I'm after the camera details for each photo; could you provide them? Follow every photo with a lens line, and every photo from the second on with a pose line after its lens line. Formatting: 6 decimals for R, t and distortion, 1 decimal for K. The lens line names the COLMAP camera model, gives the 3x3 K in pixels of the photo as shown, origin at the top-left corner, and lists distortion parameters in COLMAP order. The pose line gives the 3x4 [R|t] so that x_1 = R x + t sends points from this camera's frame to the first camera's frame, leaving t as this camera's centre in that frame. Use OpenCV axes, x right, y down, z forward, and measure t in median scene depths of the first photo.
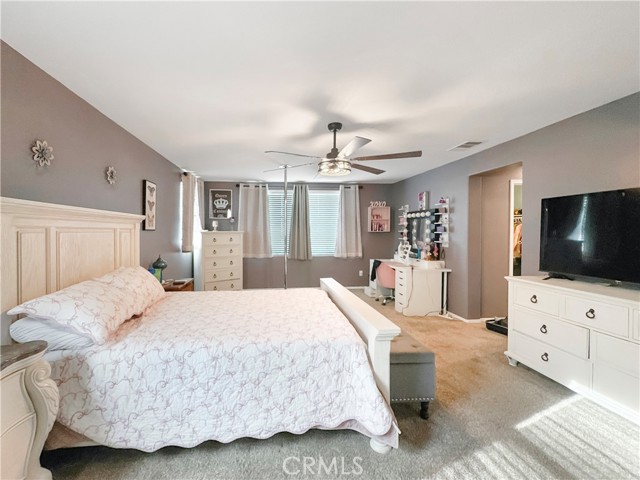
lens RADIAL K [[269.5, 0, 322.5], [0, 269.5, 238.4], [0, 0, 1]] dist [-0.002228, -0.000383]
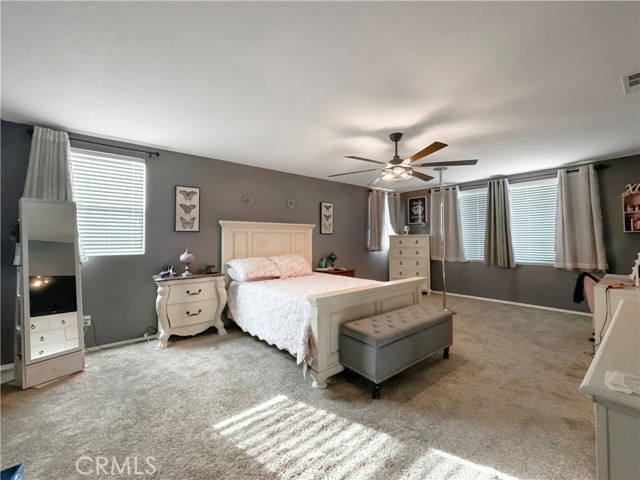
lens RADIAL K [[269.5, 0, 322.5], [0, 269.5, 238.4], [0, 0, 1]] dist [-0.002228, -0.000383]
pose [[0.570142, -0.006574, -0.821520, 0.336244], [-0.013099, 0.999768, -0.017091, 0.012472], [0.821442, 0.020505, 0.569923, 0.055134]]
